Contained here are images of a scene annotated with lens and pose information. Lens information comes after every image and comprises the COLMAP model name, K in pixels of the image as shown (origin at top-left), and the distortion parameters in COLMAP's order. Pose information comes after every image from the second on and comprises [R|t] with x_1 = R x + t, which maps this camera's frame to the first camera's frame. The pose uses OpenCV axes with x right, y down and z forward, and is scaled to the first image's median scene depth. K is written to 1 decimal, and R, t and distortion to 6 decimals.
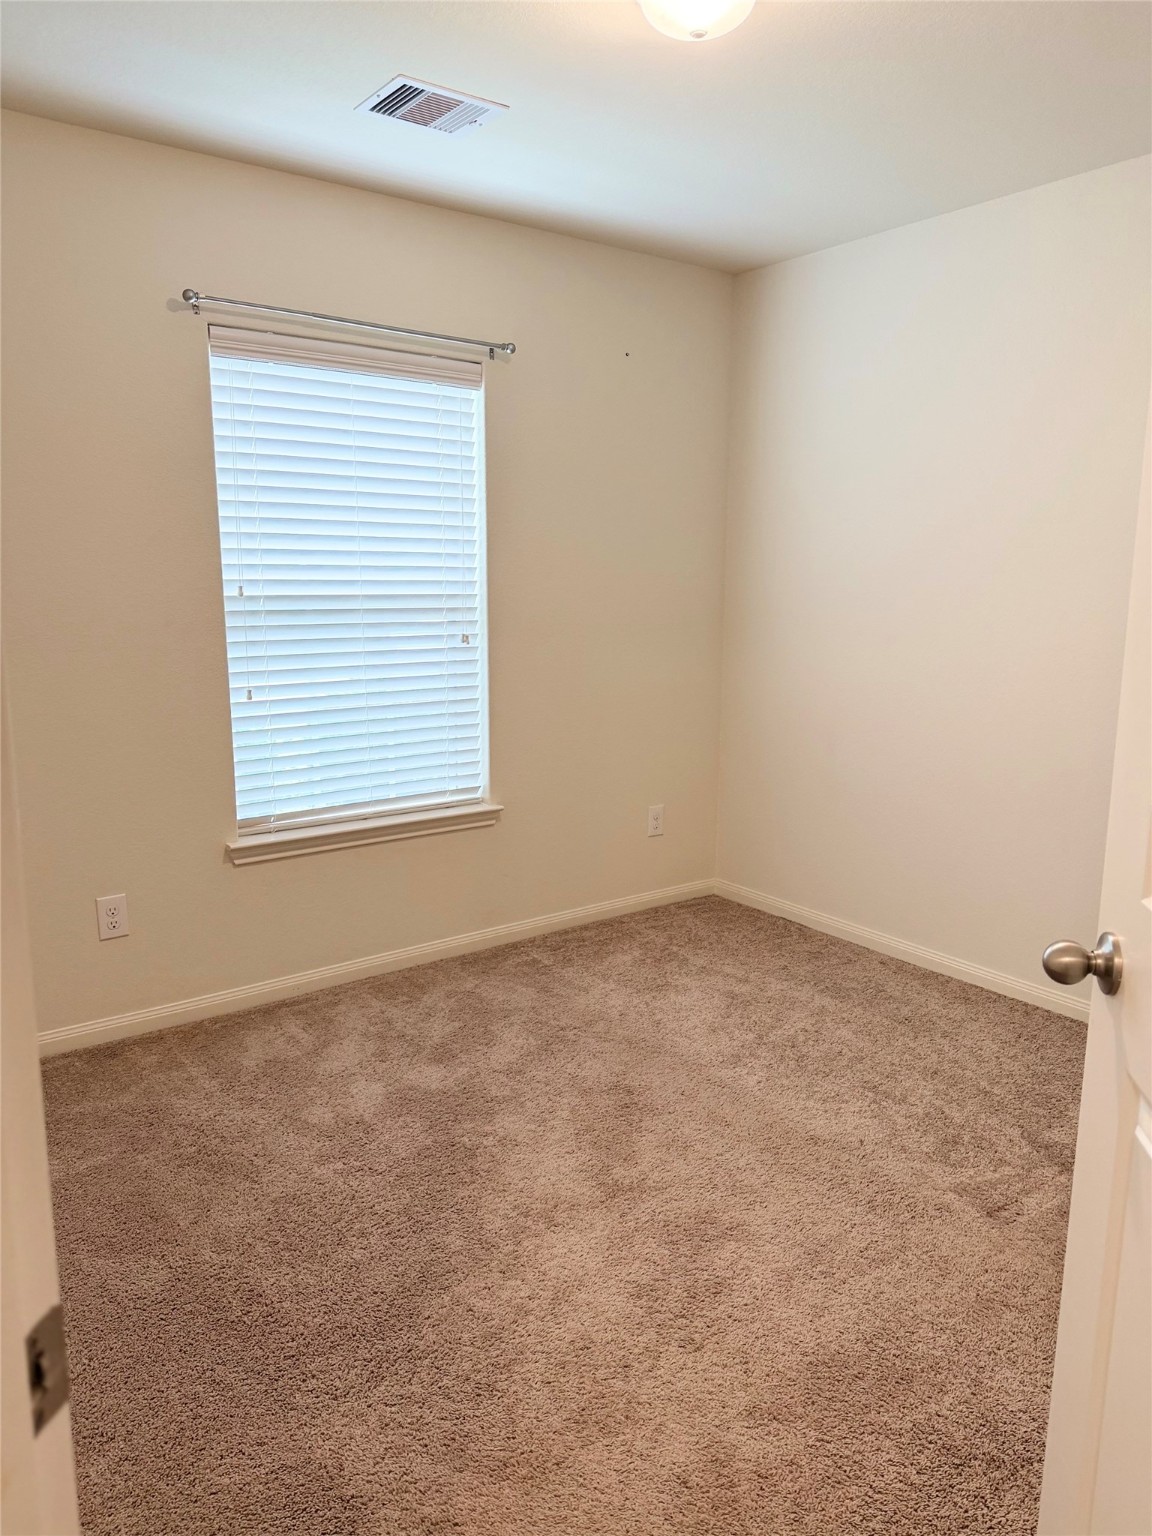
lens RADIAL K [[1073.1, 0, 577.6], [0, 1073.1, 768.7], [0, 0, 1]] dist [-0.000013, -0.007534]
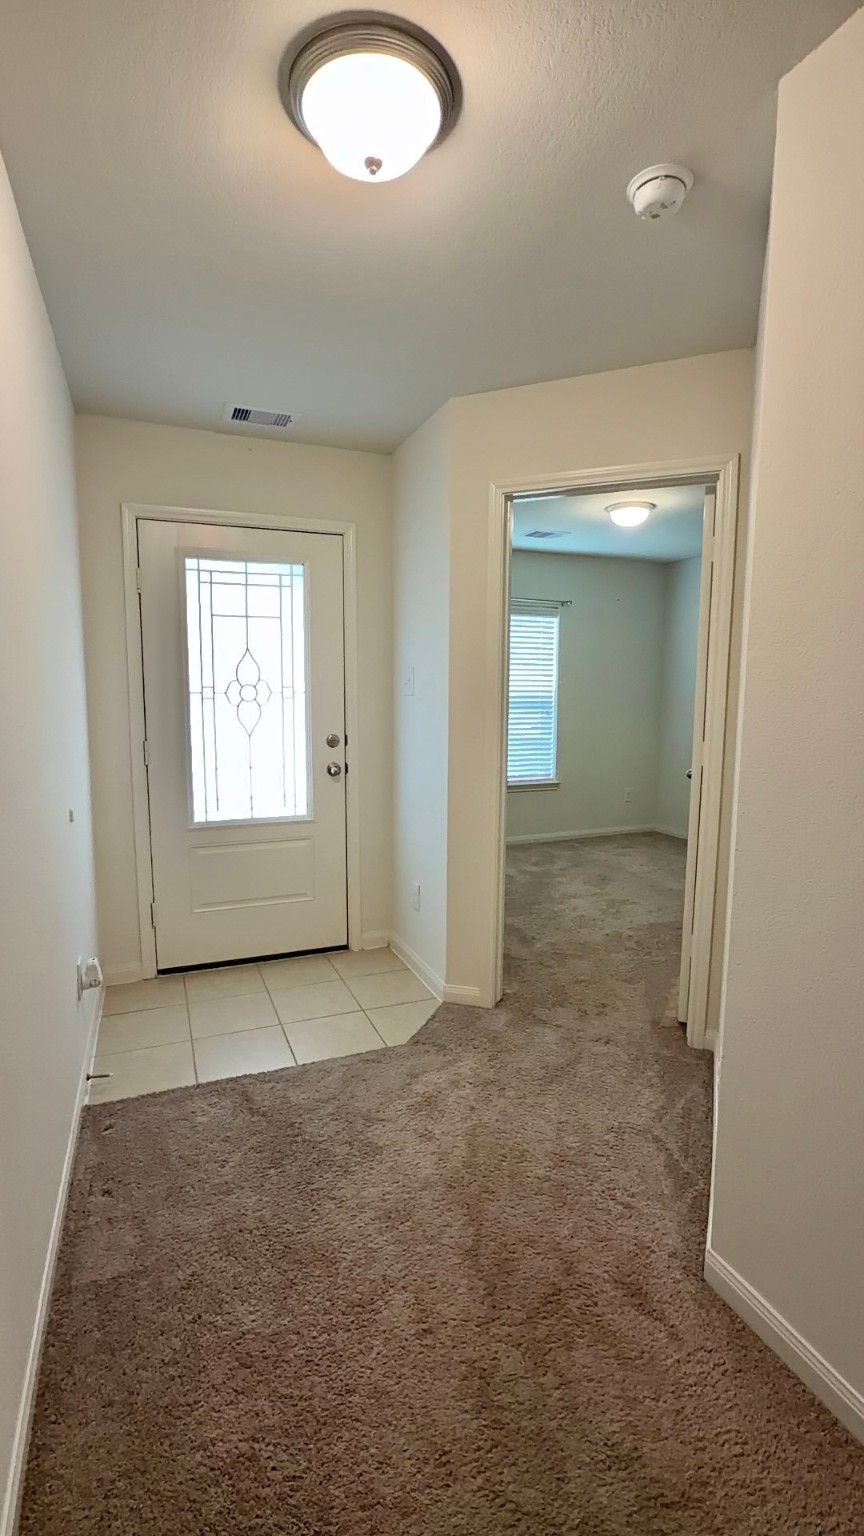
lens RADIAL K [[699.1, 0, 428.7], [0, 699.1, 769.5], [0, 0, 1]] dist [0.002400, 0.003078]
pose [[0.967611, 0.026834, -0.251015, 0.047734], [-0.042569, 0.997440, -0.057465, 0.136575], [0.248830, 0.066289, 0.966276, -0.773313]]
